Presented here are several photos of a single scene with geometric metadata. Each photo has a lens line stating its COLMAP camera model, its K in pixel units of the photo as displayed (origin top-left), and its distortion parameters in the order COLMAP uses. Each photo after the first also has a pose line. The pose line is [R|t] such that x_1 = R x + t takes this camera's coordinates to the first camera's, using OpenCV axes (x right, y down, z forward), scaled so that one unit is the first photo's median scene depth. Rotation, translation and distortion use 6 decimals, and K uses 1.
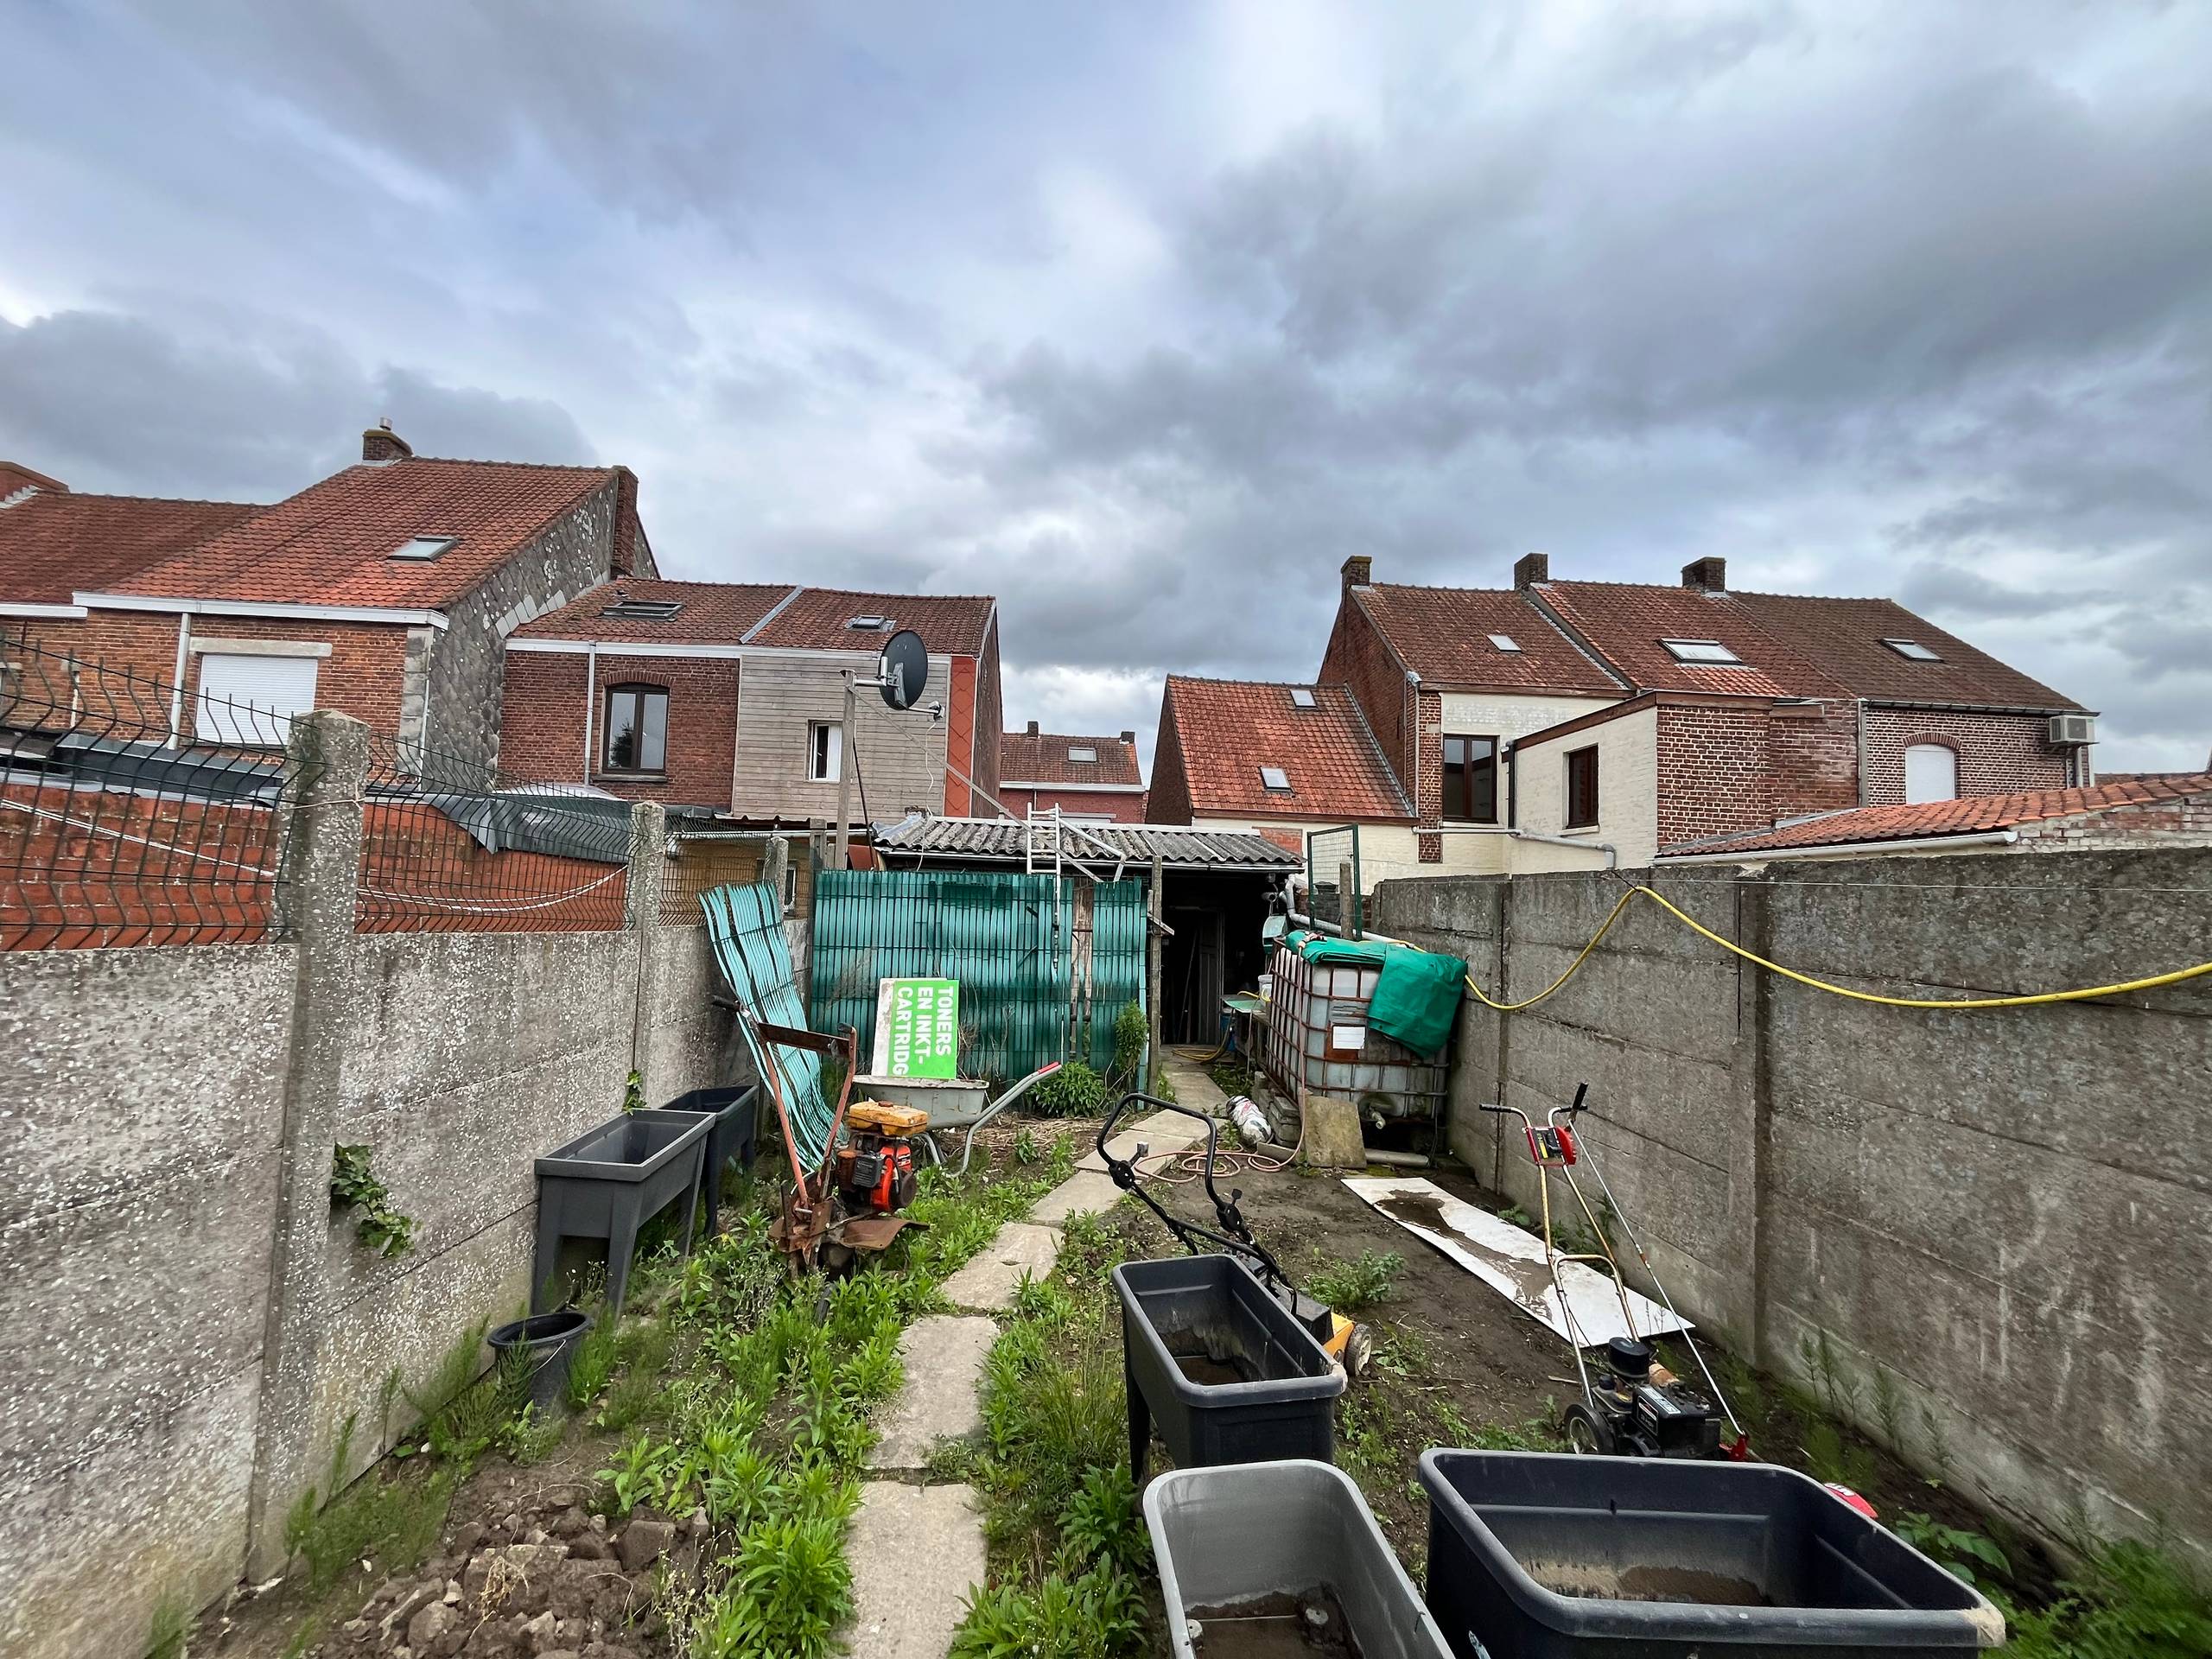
lens RADIAL K [[899.8, 0, 1101.8], [0, 899.8, 834.6], [0, 0, 1]] dist [-0.000130, -0.000527]
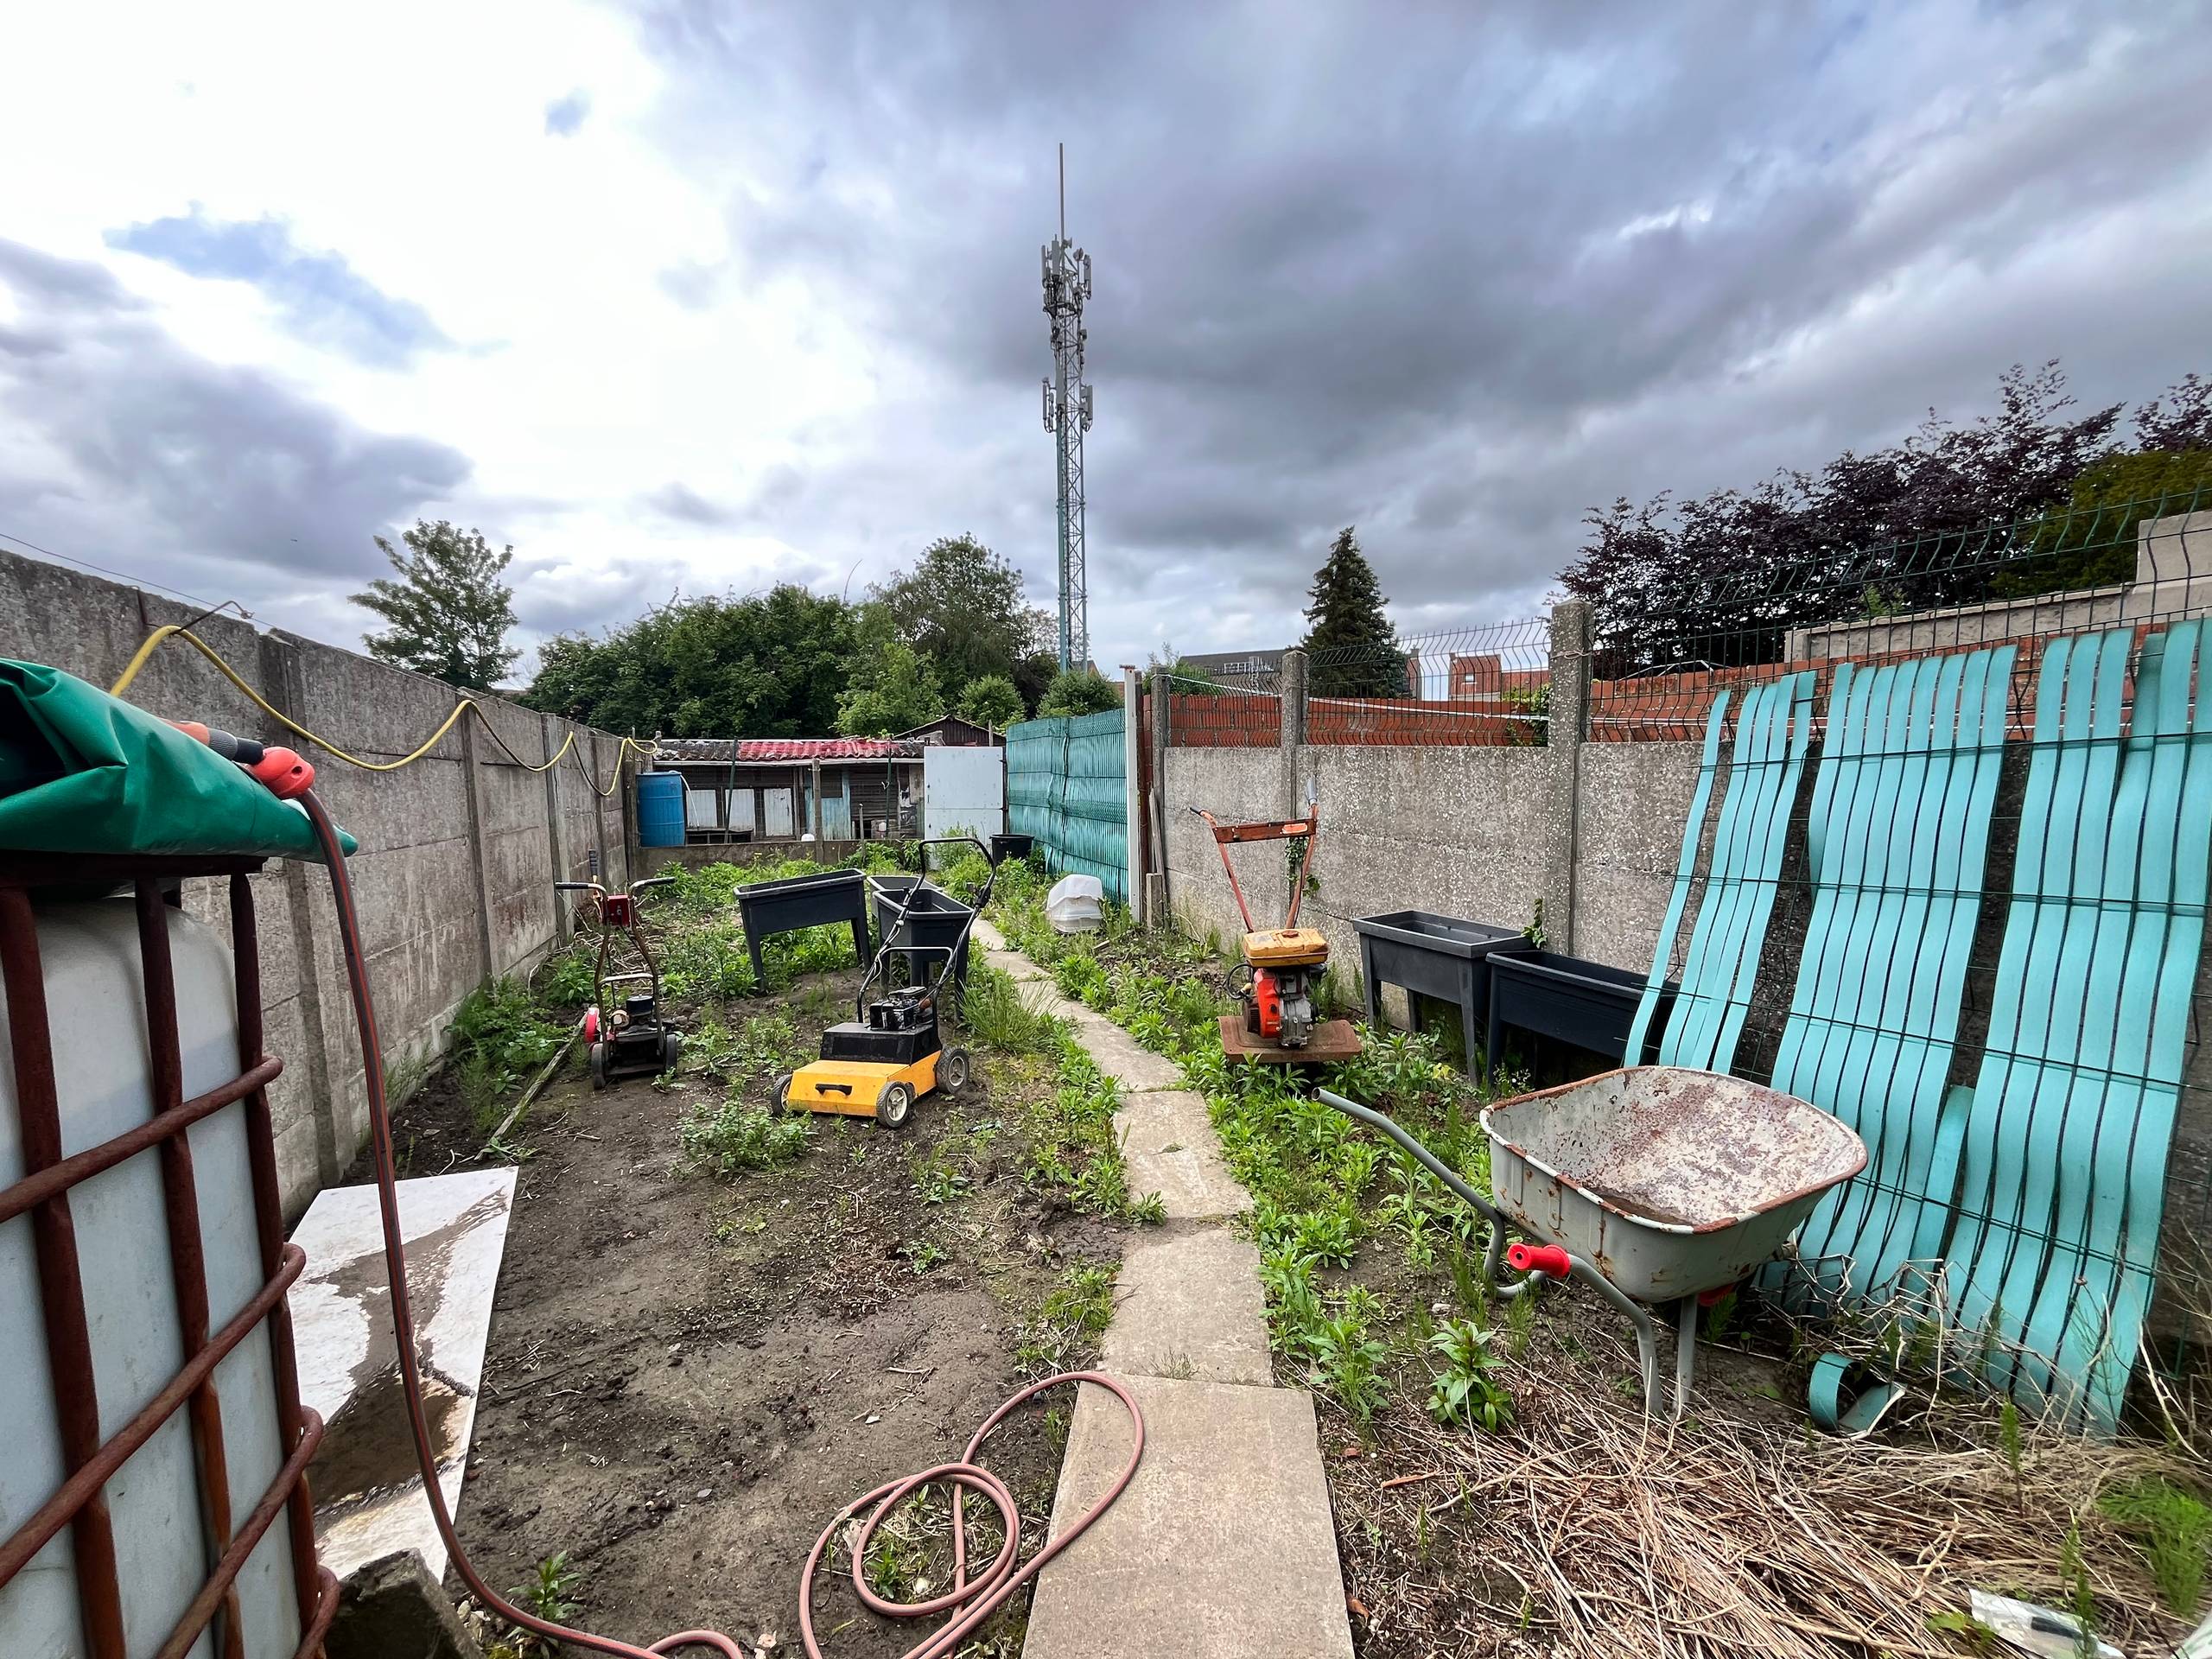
lens RADIAL K [[899.8, 0, 1101.8], [0, 899.8, 834.6], [0, 0, 1]] dist [-0.000130, -0.000527]
pose [[-0.953538, 0.003143, -0.301255, 0.291993], [0.004079, 0.999989, -0.002478, 0.288368], [0.301244, -0.003591, -0.953540, 2.549106]]
